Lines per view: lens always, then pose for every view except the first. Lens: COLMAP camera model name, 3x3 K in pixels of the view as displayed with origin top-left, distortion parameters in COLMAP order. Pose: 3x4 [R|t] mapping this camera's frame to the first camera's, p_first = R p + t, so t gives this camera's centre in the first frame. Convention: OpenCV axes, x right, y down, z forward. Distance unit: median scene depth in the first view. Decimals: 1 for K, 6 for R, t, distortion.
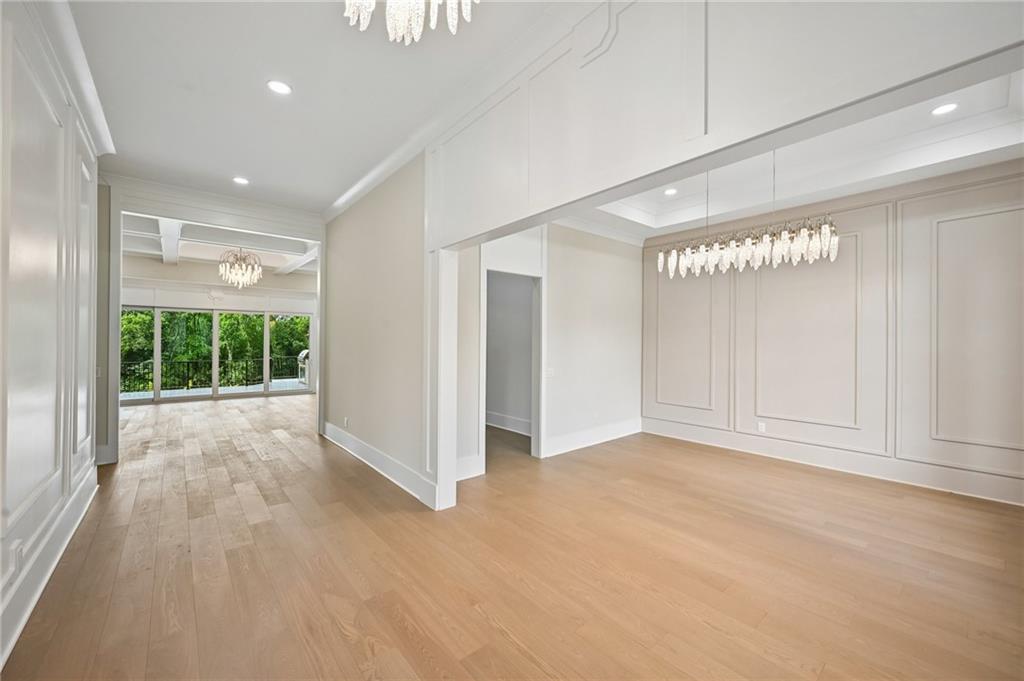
lens RADIAL K [[398.0, 0, 512.0], [0, 398.0, 338.5], [0, 0, 1]] dist [0.001002, -0.000079]
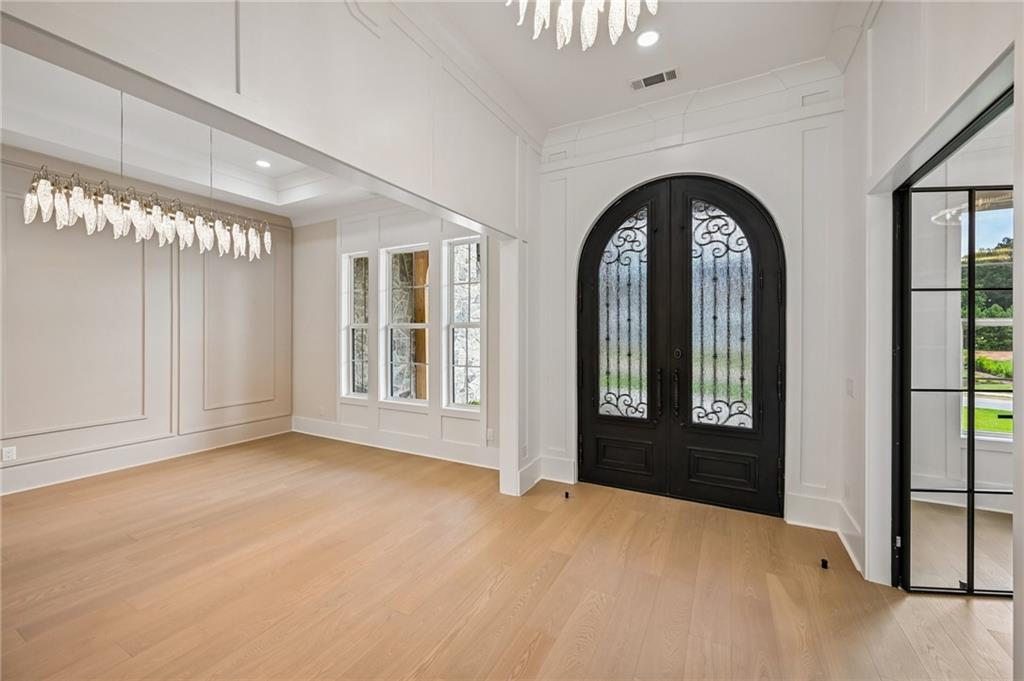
lens RADIAL K [[398.0, 0, 515.4], [0, 398.0, 338.2], [0, 0, 1]] dist [0.001002, -0.000079]
pose [[-0.360449, -0.015915, 0.932643, -0.502197], [-0.009383, 0.999866, 0.013436, 0.004485], [-0.932732, -0.003909, -0.360550, 0.635106]]
